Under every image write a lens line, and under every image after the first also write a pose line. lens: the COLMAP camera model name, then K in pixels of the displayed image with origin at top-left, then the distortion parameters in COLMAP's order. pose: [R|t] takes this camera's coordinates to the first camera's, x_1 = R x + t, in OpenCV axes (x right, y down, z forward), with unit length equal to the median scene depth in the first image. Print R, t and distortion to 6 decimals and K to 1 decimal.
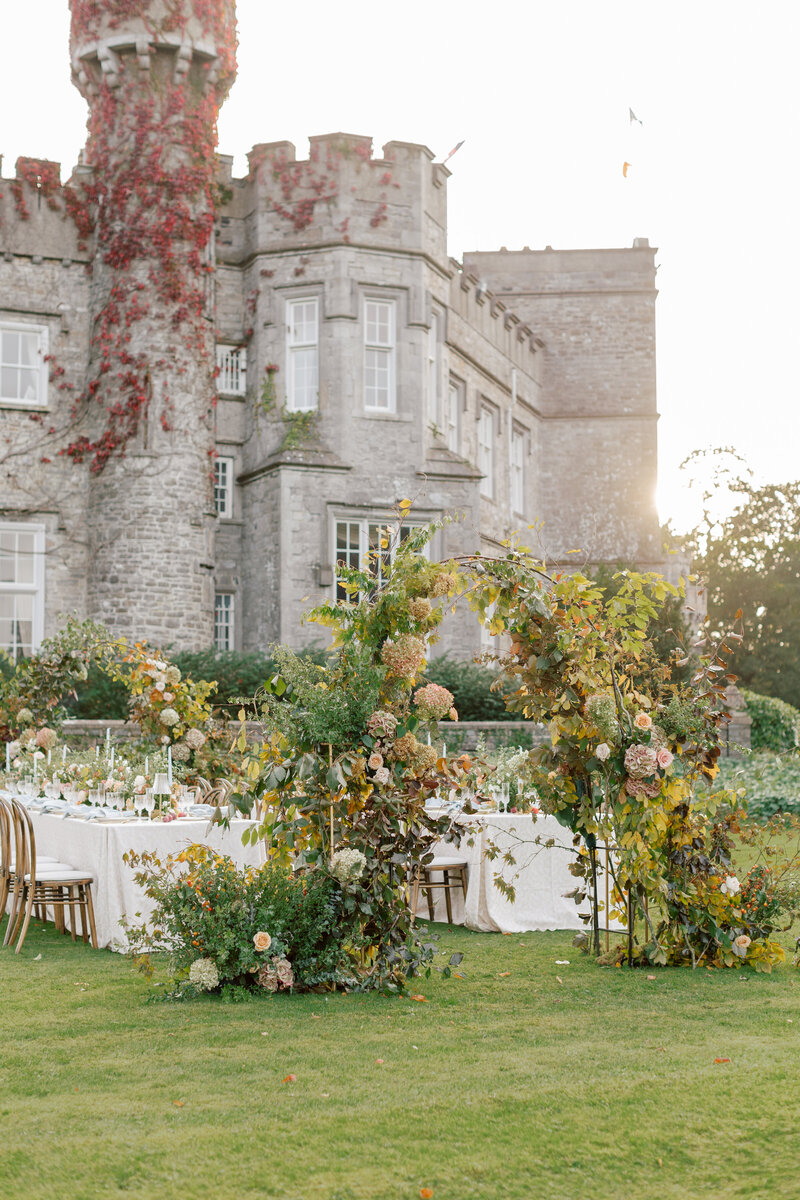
lens RADIAL K [[1736.5, 0, 400.0], [0, 1736.5, 600.0], [0, 0, 1]] dist [0.063655, -0.004056]
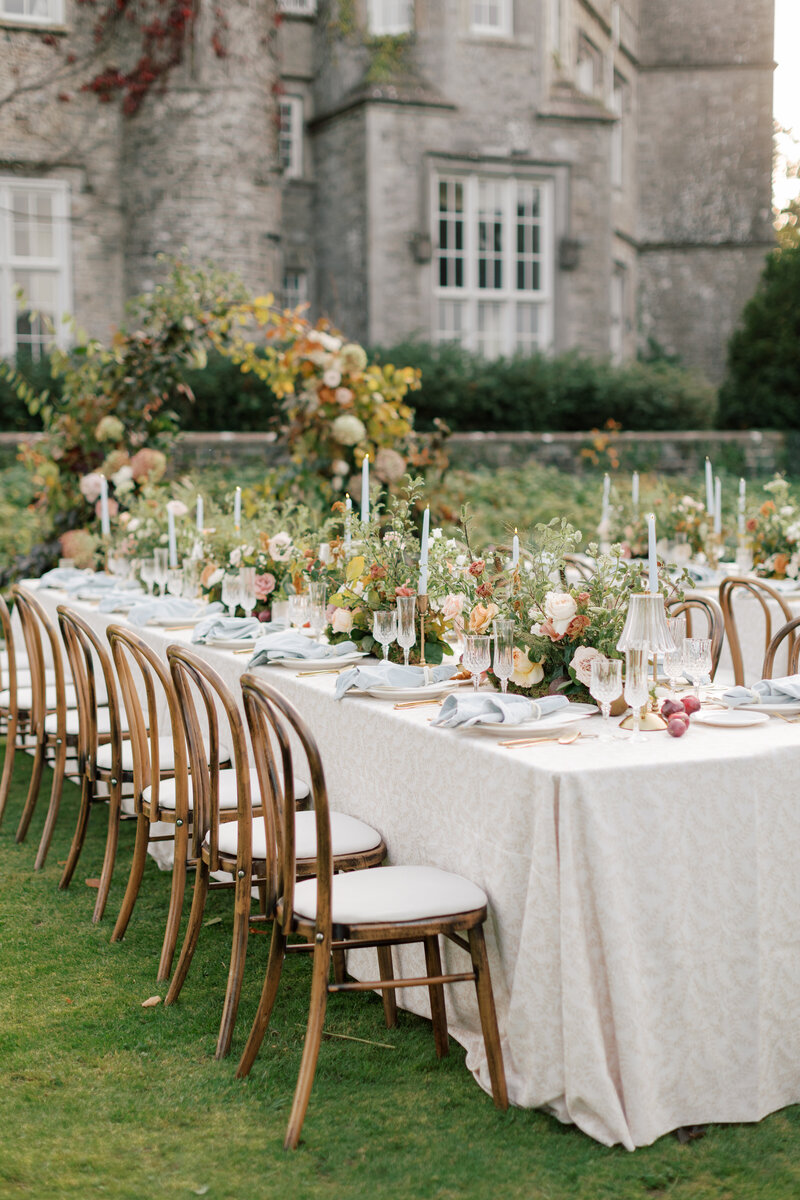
lens RADIAL K [[1781.5, 0, 400.0], [0, 1781.5, 600.0], [0, 0, 1]] dist [0.013790, 0.026740]
pose [[0.999978, -0.005600, -0.003446, -0.052812], [0.006086, 0.986674, 0.162599, 0.011924], [0.002490, -0.162616, 0.986686, 0.180874]]
